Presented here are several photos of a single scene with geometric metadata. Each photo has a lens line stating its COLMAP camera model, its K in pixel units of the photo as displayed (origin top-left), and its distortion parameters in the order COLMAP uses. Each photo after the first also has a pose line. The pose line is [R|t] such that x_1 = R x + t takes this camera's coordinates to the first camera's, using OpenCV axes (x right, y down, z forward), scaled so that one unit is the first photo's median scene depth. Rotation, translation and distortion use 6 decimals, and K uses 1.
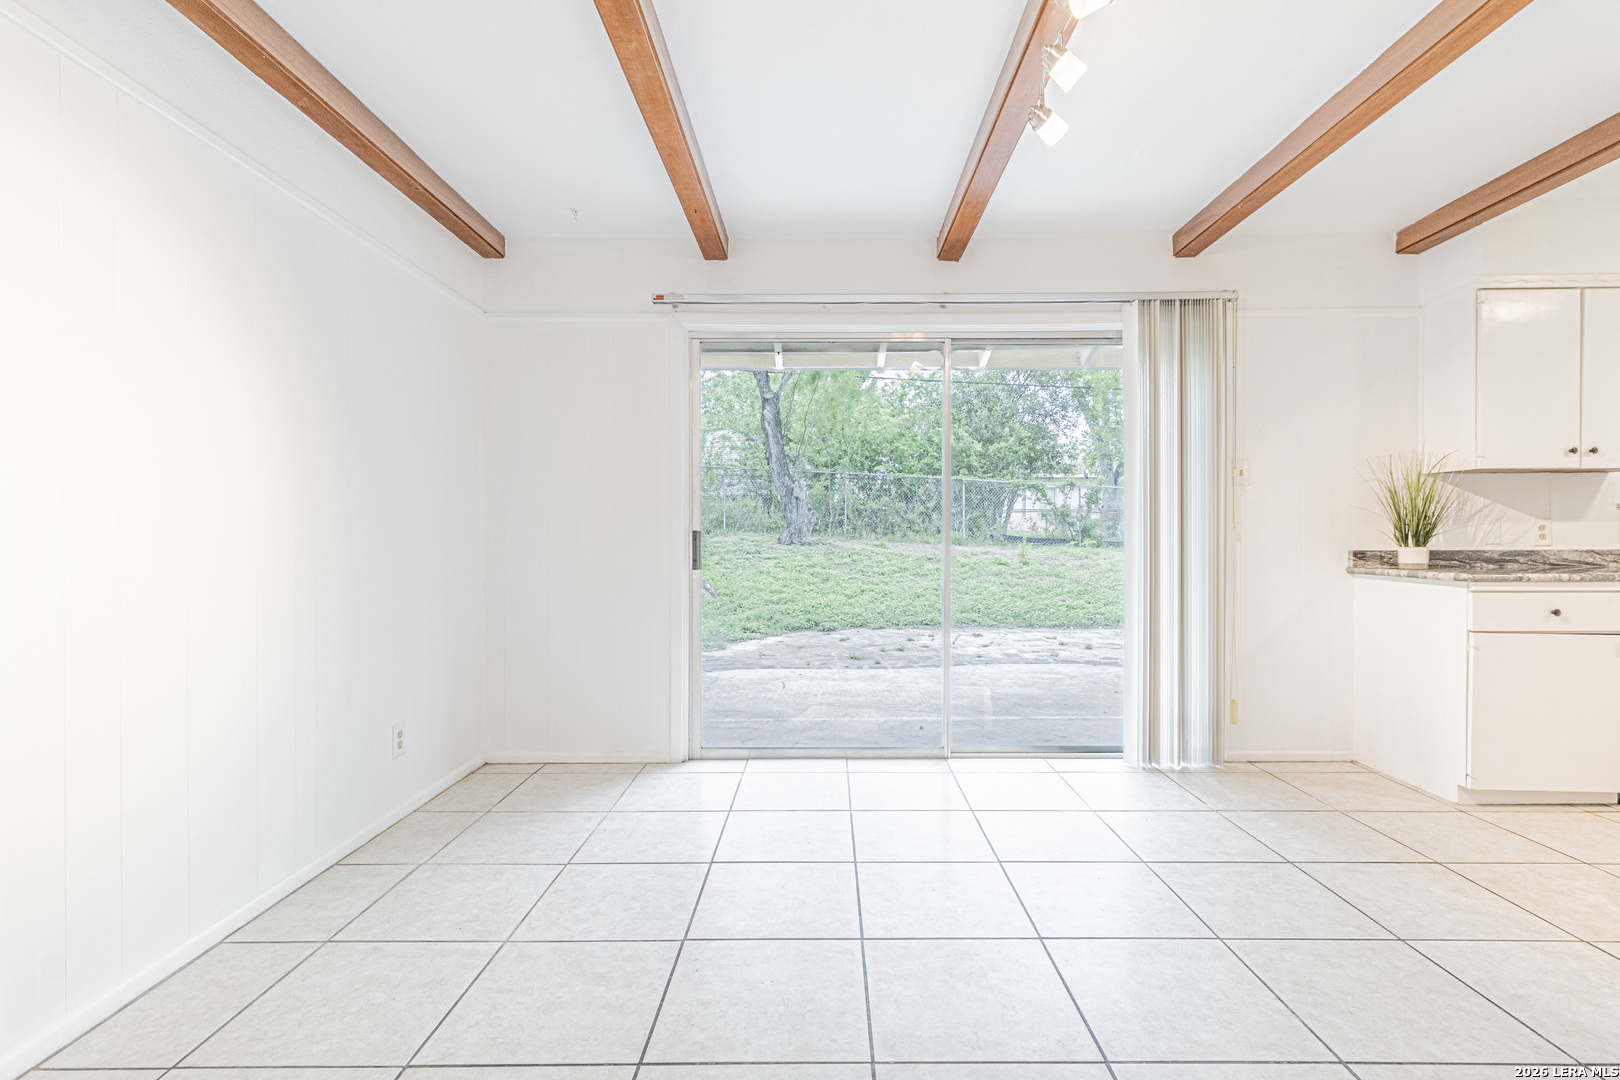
lens RADIAL K [[765.0, 0, 818.0], [0, 765.0, 542.1], [0, 0, 1]] dist [0.001104, -0.000237]
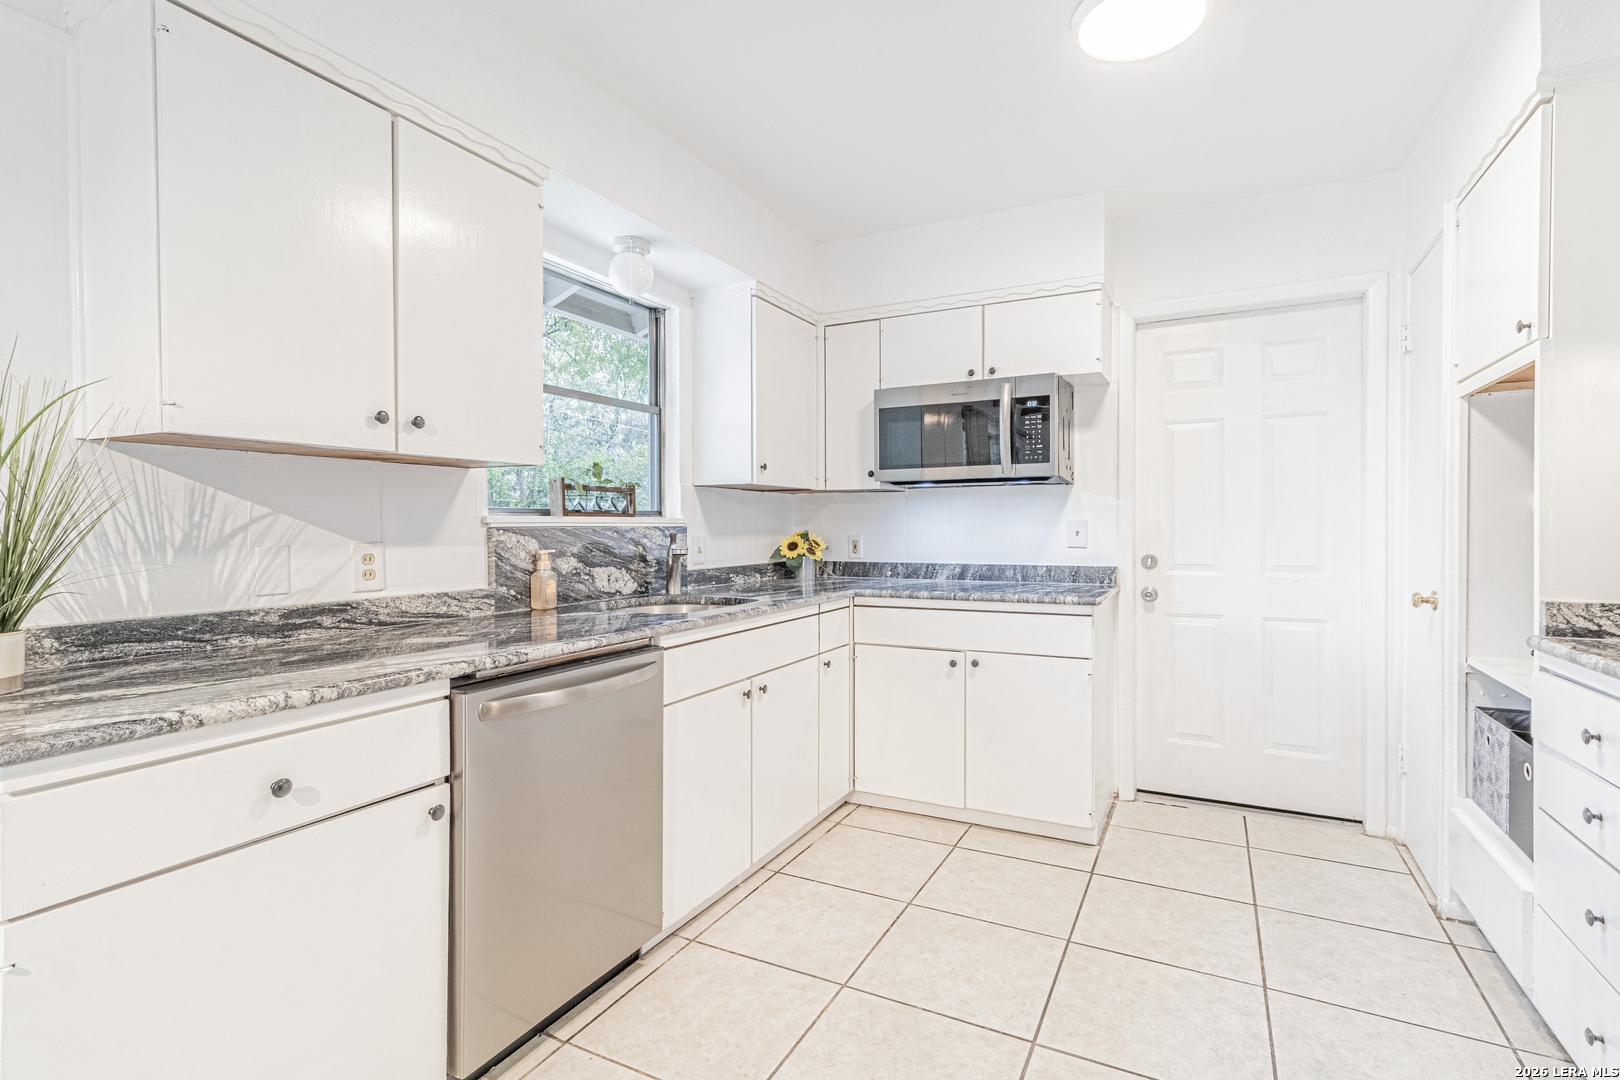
lens RADIAL K [[765.0, 0, 814.4], [0, 765.0, 533.8], [0, 0, 1]] dist [0.001104, -0.000237]
pose [[0.459172, -0.005820, 0.888329, 0.604387], [0.009798, 0.999951, 0.001486, -0.034865], [-0.888294, 0.008022, 0.459206, 0.458238]]
